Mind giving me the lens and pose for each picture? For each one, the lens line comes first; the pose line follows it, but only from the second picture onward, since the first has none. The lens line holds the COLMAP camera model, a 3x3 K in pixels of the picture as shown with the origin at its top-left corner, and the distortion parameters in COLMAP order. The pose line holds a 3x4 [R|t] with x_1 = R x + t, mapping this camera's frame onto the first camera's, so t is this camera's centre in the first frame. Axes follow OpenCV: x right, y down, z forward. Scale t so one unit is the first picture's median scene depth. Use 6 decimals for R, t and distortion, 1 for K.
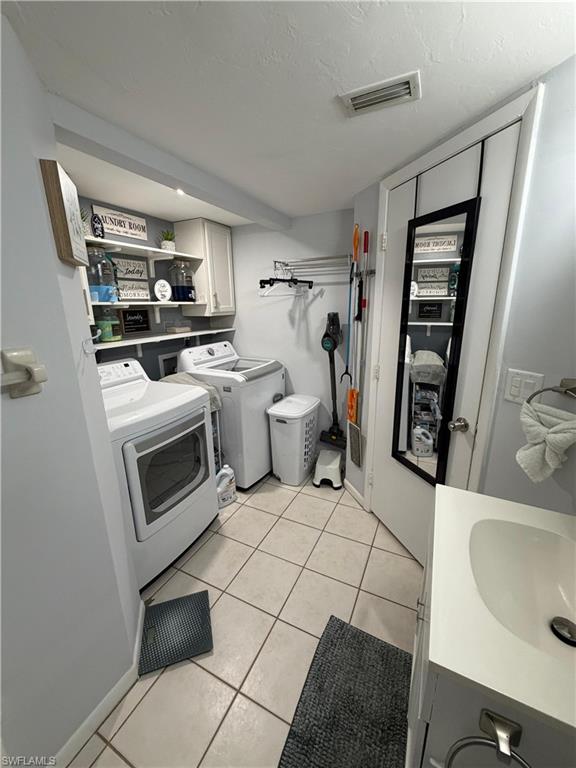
lens RADIAL K [[307.8, 0, 288.4], [0, 307.8, 382.4], [0, 0, 1]] dist [0.000199, -0.000692]
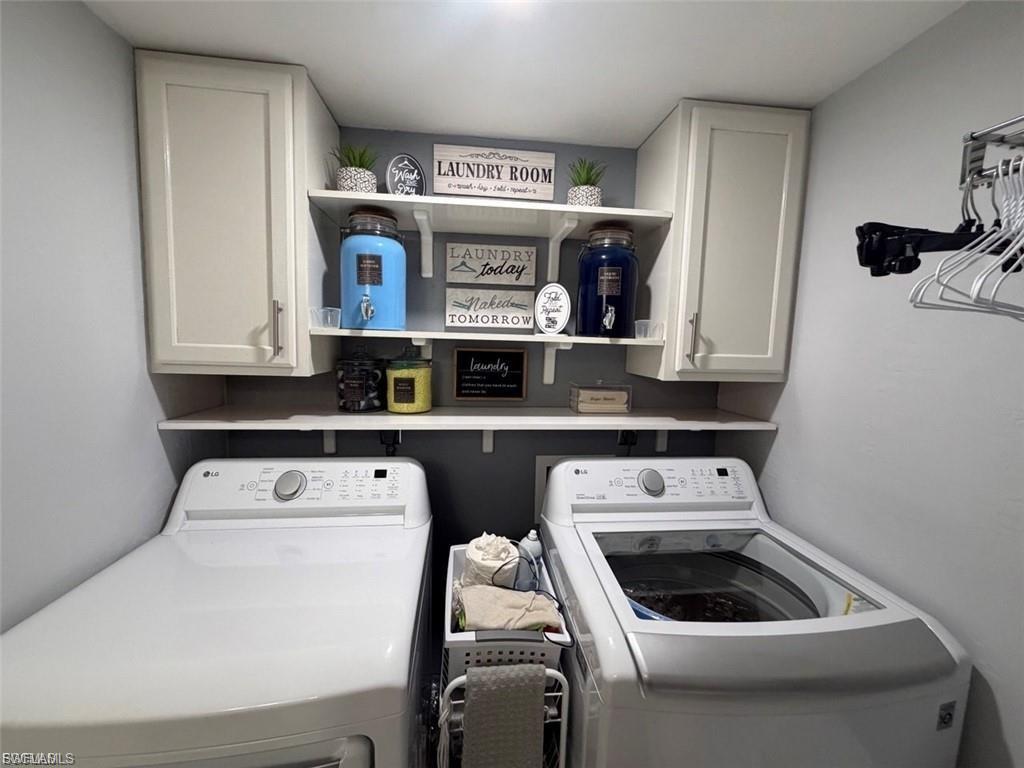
lens RADIAL K [[410.5, 0, 510.6], [0, 410.5, 384.1], [0, 0, 1]] dist [0.000199, -0.000692]
pose [[0.534228, 0.116403, -0.837288, 0.032766], [-0.241968, 0.970088, -0.019521, -0.178676], [0.809970, 0.213026, 0.546414, 0.684539]]
